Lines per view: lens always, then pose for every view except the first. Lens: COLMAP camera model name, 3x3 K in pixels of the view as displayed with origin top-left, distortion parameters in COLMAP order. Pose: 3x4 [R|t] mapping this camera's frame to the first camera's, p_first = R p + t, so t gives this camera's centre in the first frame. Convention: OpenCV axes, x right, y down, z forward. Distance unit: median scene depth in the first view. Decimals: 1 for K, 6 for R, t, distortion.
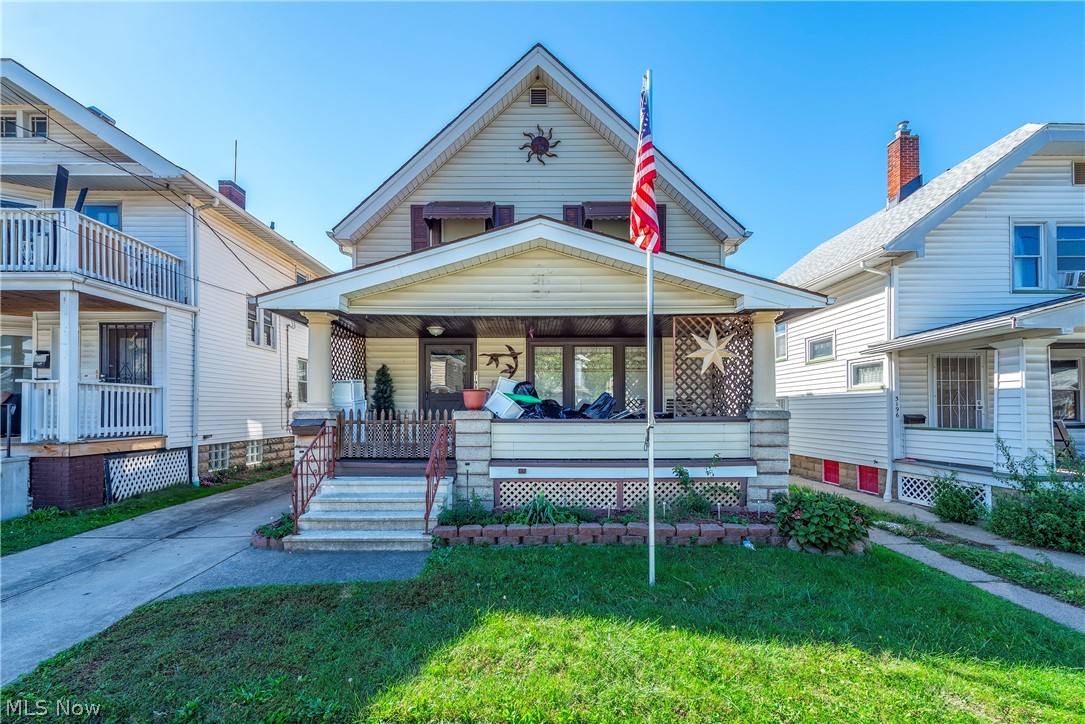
lens RADIAL K [[463.2, 0, 542.3], [0, 463.2, 405.2], [0, 0, 1]] dist [0.007363, -0.000304]
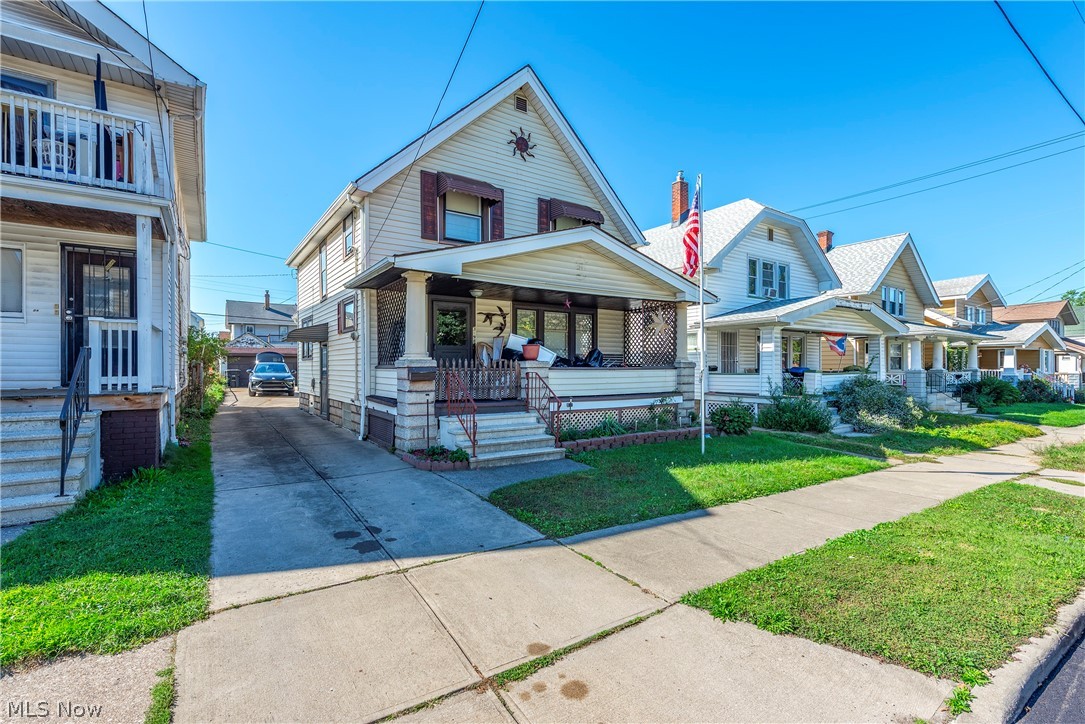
lens RADIAL K [[535.0, 0, 538.0], [0, 535.0, 368.0], [0, 0, 1]] dist [0.002039, -0.000005]
pose [[0.811197, 0.001097, 0.584772, -0.975530], [-0.010020, 0.999878, 0.012024, 0.013697], [-0.584687, -0.015613, 0.811108, -0.216496]]
